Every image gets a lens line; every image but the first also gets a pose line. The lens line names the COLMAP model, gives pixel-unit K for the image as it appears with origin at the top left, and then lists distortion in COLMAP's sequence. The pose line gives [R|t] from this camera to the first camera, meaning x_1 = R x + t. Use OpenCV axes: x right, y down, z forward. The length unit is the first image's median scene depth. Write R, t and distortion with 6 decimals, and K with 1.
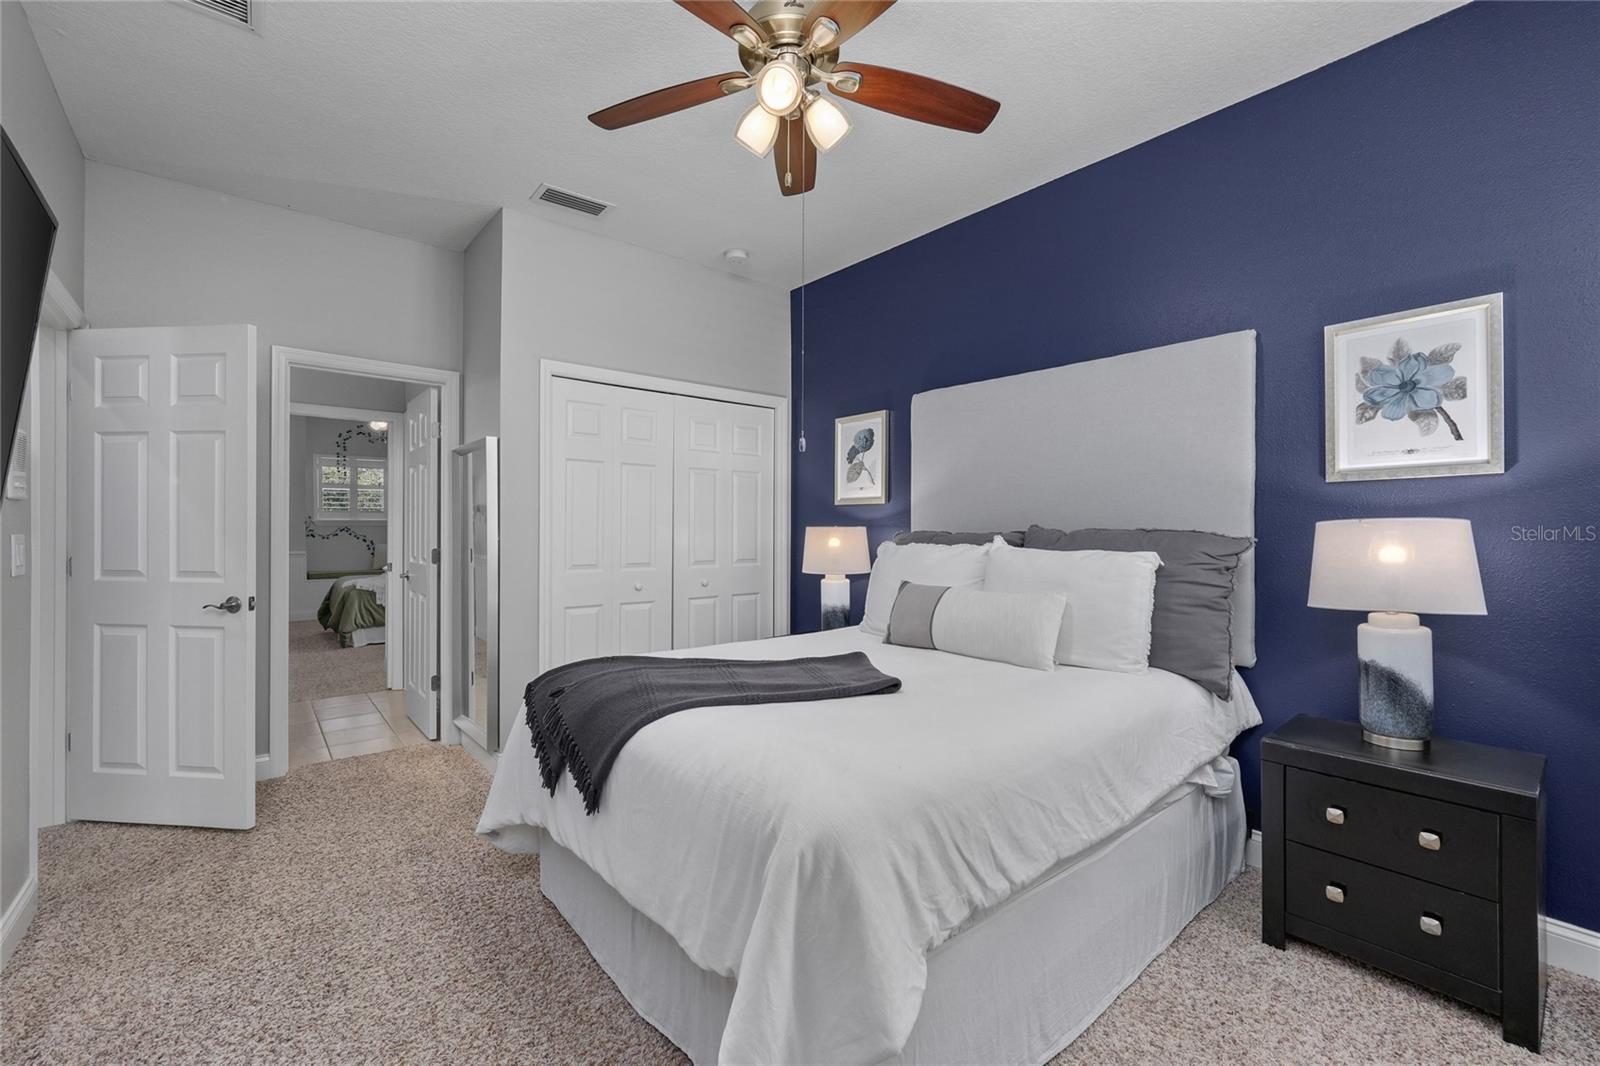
lens RADIAL K [[680.1, 0, 802.0], [0, 680.1, 534.3], [0, 0, 1]] dist [0.001462, 0.000813]
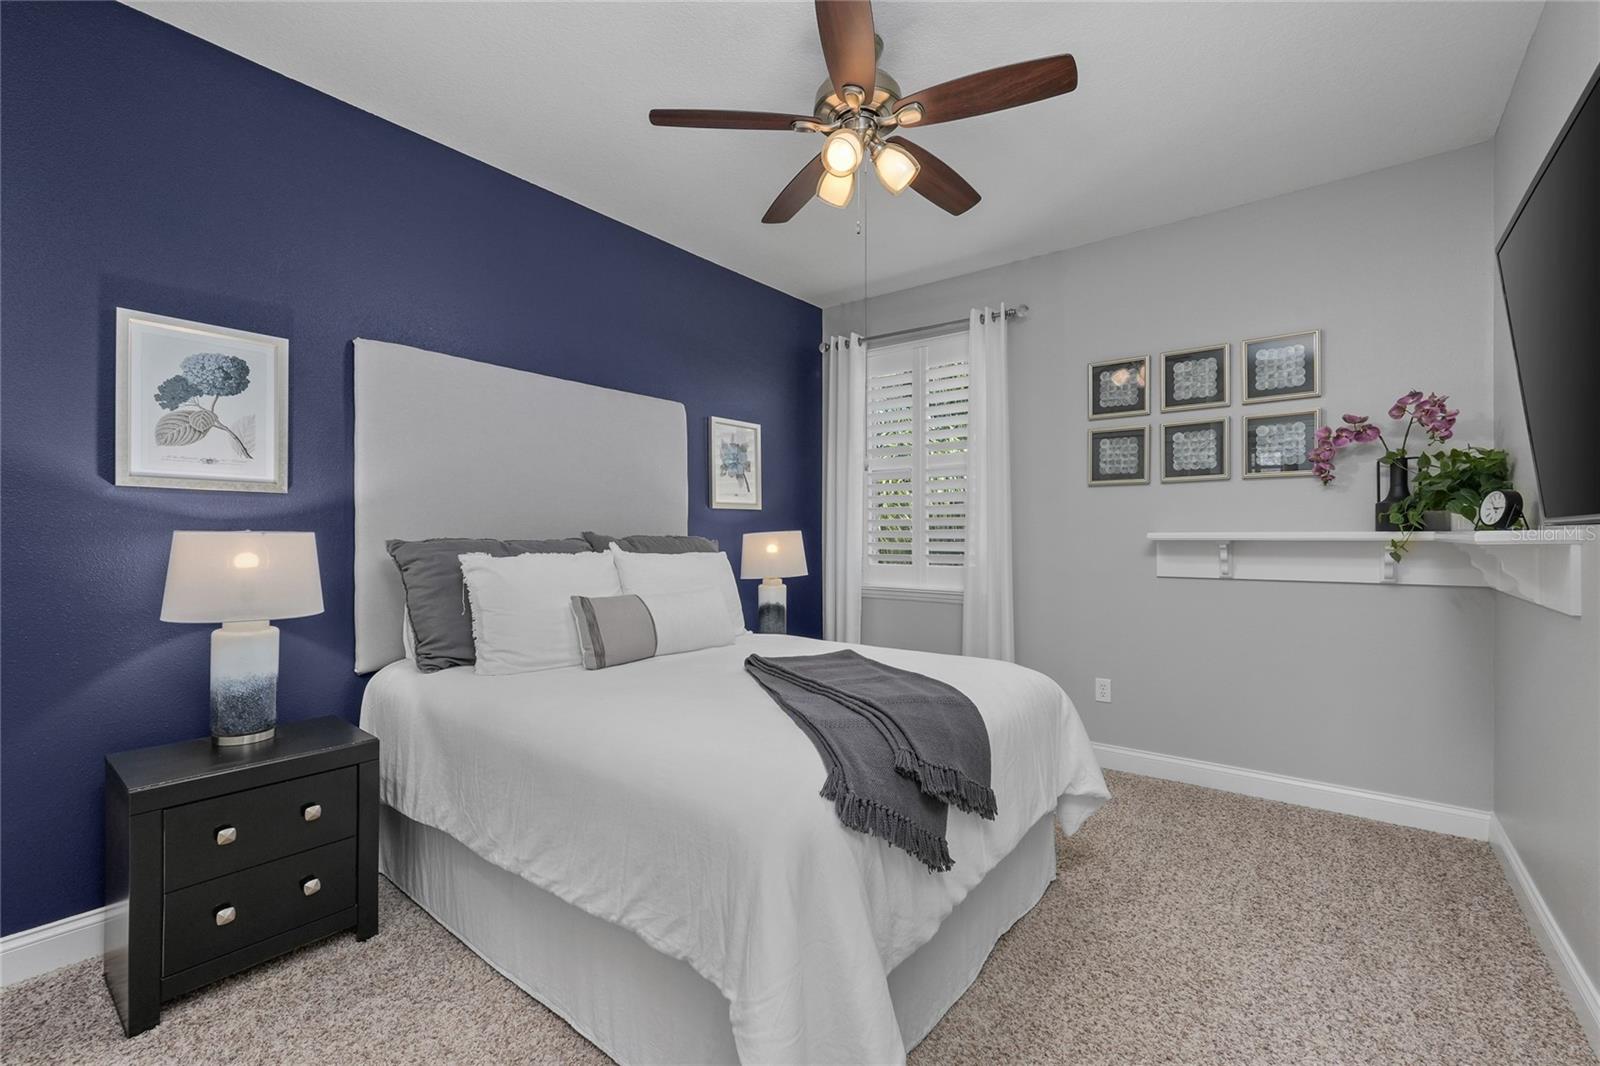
lens RADIAL K [[680.1, 0, 802.0], [0, 680.1, 534.3], [0, 0, 1]] dist [0.001462, 0.000813]
pose [[-0.184218, 0.005935, 0.982867, -0.555610], [0.007823, 0.999959, -0.004572, -0.002558], [-0.982854, 0.006847, -0.184257, 0.659974]]
